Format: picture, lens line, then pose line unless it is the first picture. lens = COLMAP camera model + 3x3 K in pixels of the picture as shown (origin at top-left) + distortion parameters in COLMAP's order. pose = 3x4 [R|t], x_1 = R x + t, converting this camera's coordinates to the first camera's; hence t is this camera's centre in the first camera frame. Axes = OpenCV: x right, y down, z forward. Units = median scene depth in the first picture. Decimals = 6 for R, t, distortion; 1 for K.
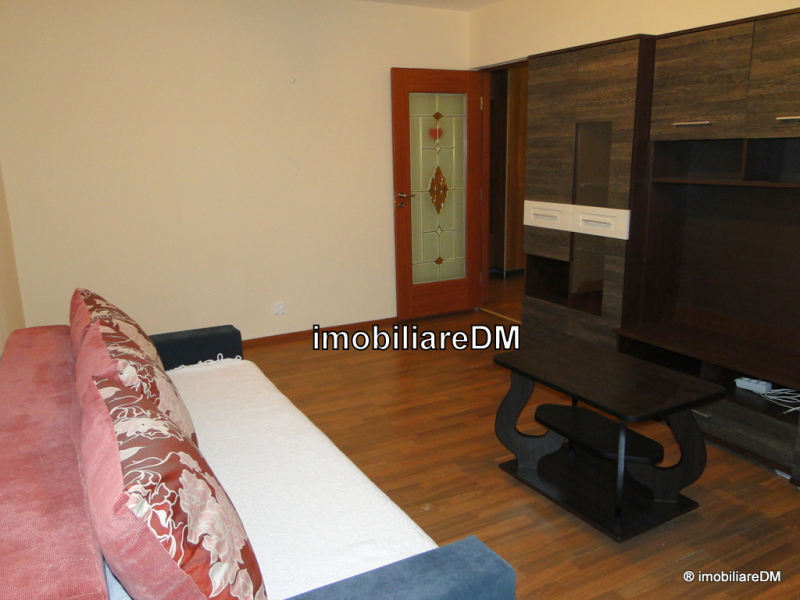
lens RADIAL K [[653.8, 0, 417.7], [0, 653.8, 298.0], [0, 0, 1]] dist [0.051263, -0.007631]
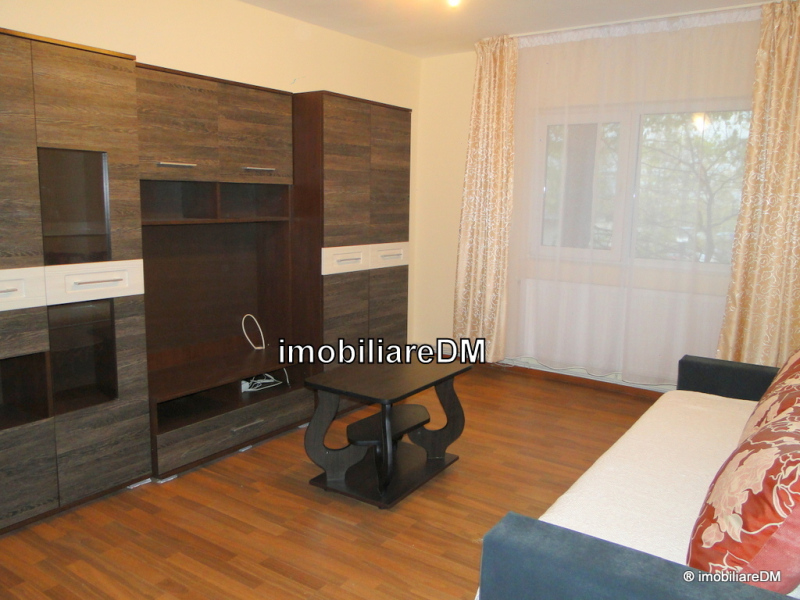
lens RADIAL K [[653.8, 0, 417.7], [0, 653.8, 298.0], [0, 0, 1]] dist [0.051263, -0.007631]
pose [[-0.443085, -0.155301, 0.882925, -0.653575], [0.169801, 0.952514, 0.252753, -0.264036], [-0.880252, 0.261913, -0.395675, 1.136797]]
